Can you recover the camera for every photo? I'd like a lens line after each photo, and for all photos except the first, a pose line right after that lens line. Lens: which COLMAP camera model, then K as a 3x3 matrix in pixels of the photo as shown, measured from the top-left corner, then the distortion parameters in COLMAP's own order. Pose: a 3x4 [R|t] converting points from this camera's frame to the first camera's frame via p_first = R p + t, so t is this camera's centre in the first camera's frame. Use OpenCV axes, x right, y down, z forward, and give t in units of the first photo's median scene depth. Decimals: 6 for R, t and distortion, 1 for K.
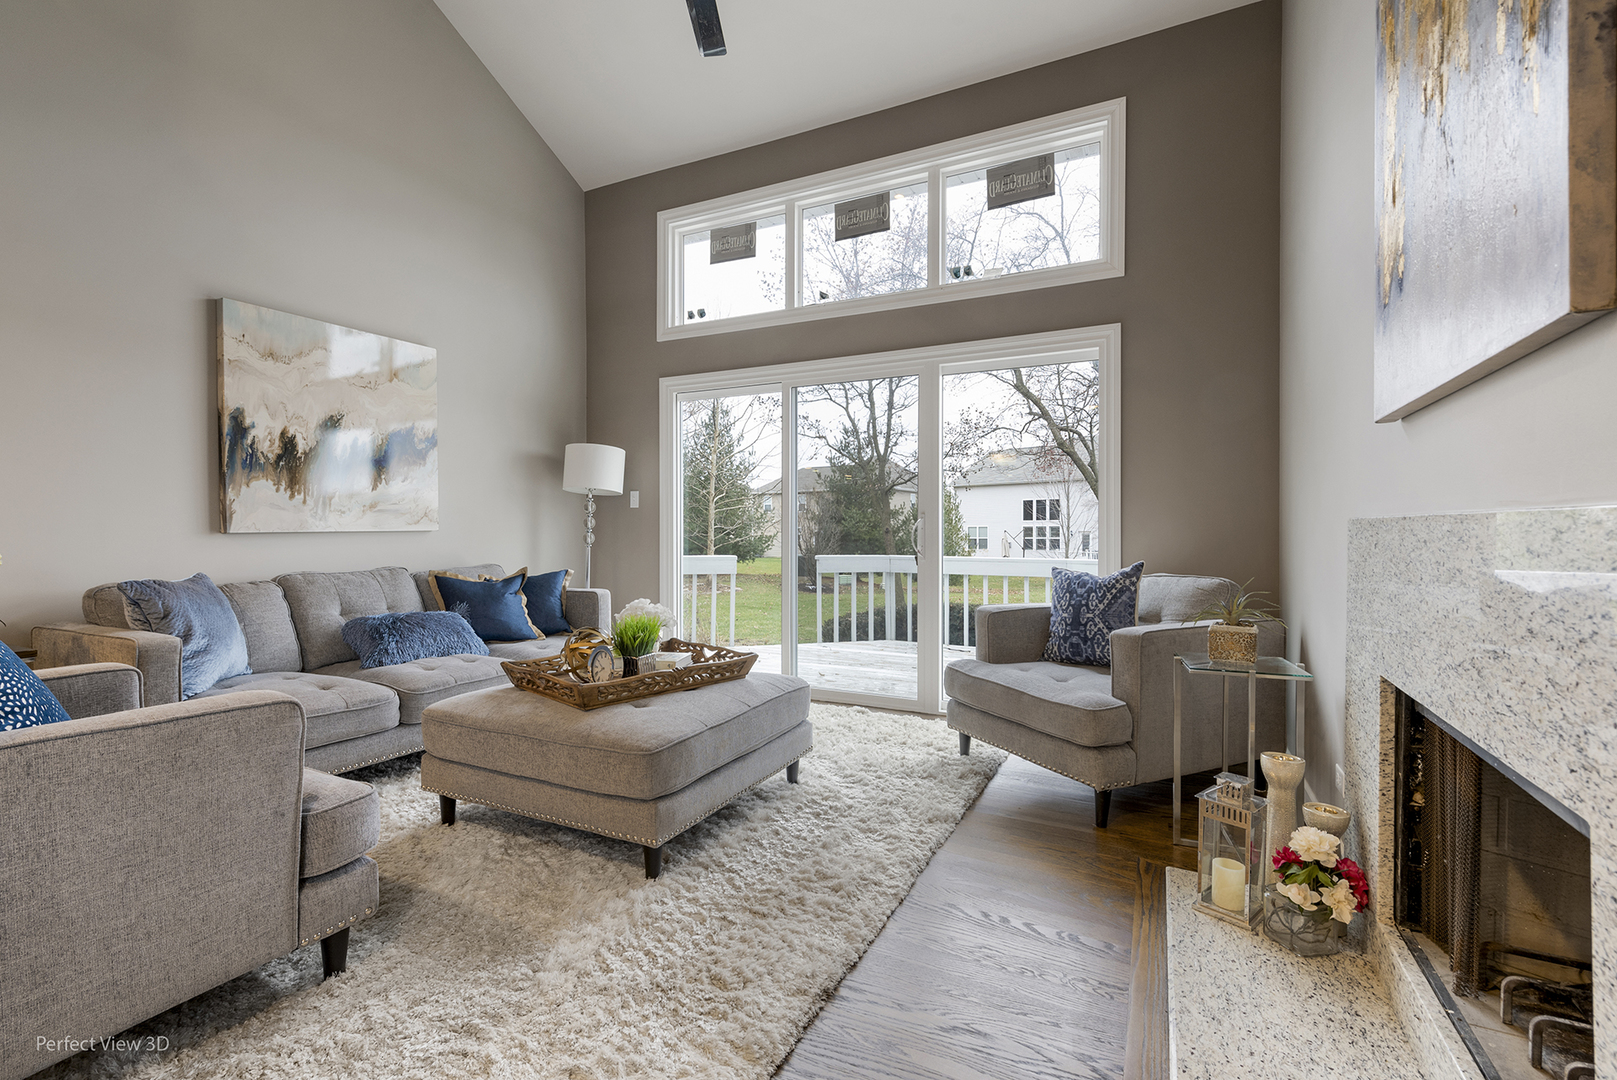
lens RADIAL K [[677.8, 0, 809.5], [0, 677.8, 538.9], [0, 0, 1]] dist [0.003418, 0.000162]
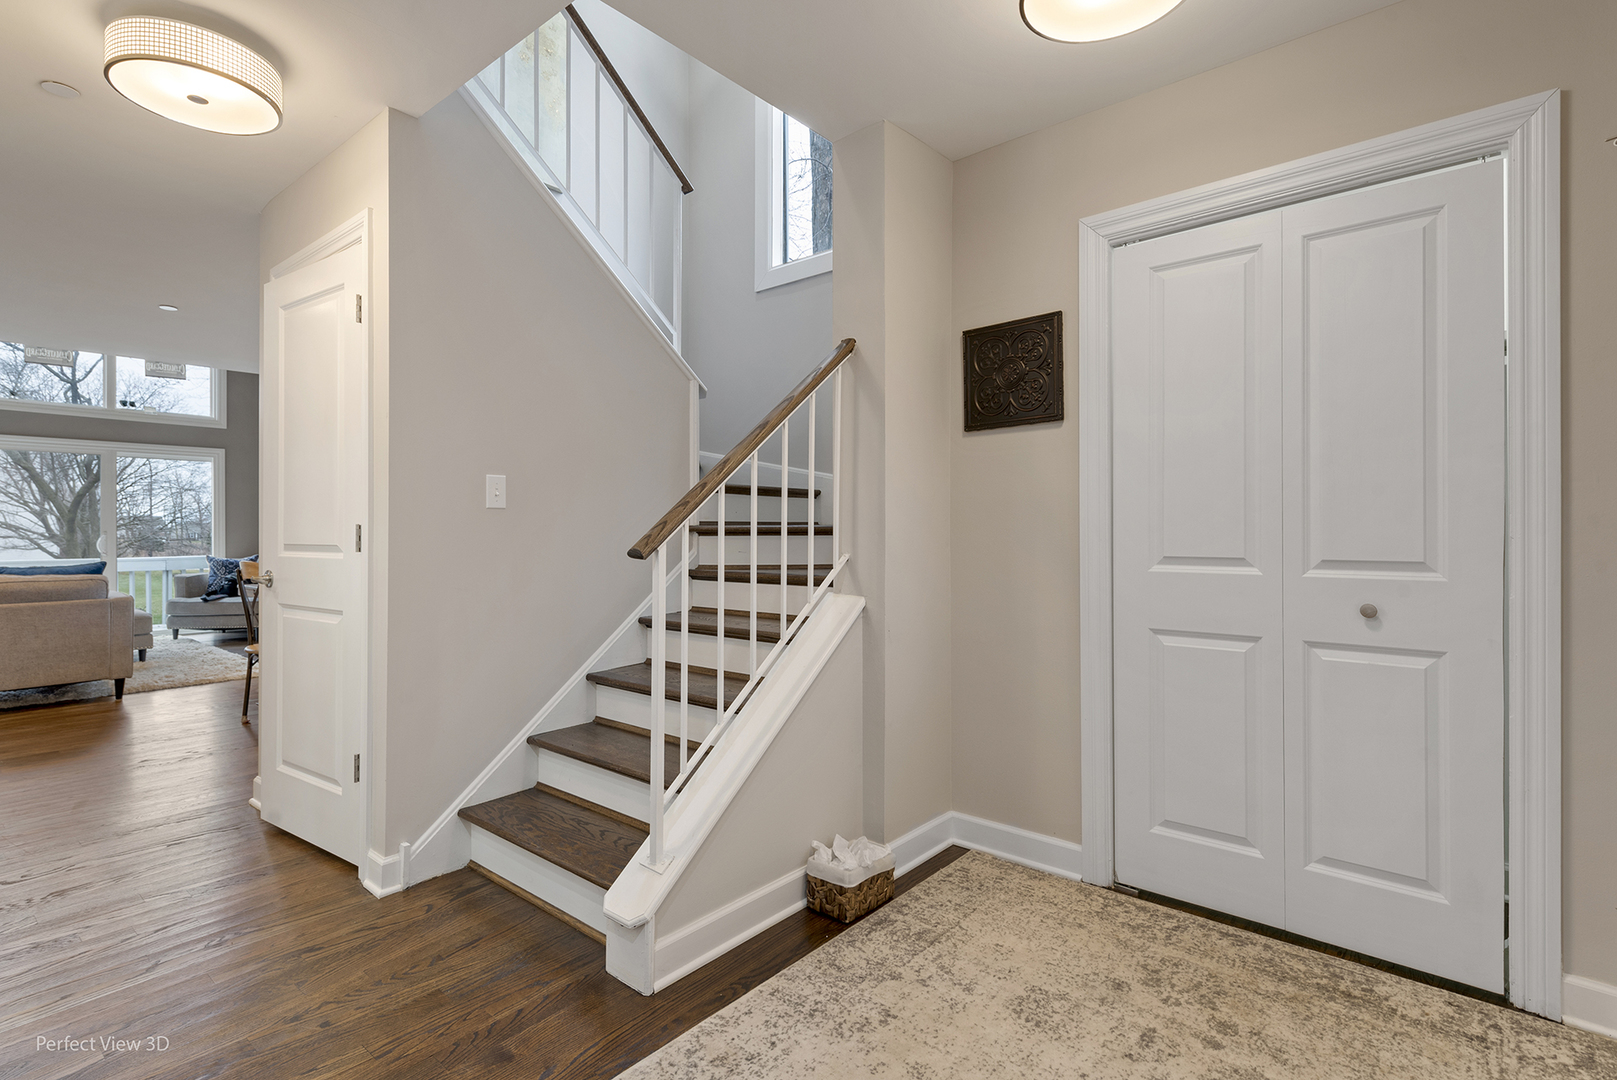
lens RADIAL K [[783.2, 0, 796.7], [0, 783.2, 512.1], [0, 0, 1]] dist [0.014929, -0.000273]
pose [[0.243747, 0.017792, 0.969676, -1.582644], [0.011585, 0.999707, -0.021256, -0.027358], [-0.969770, 0.016415, 0.243470, -1.452697]]
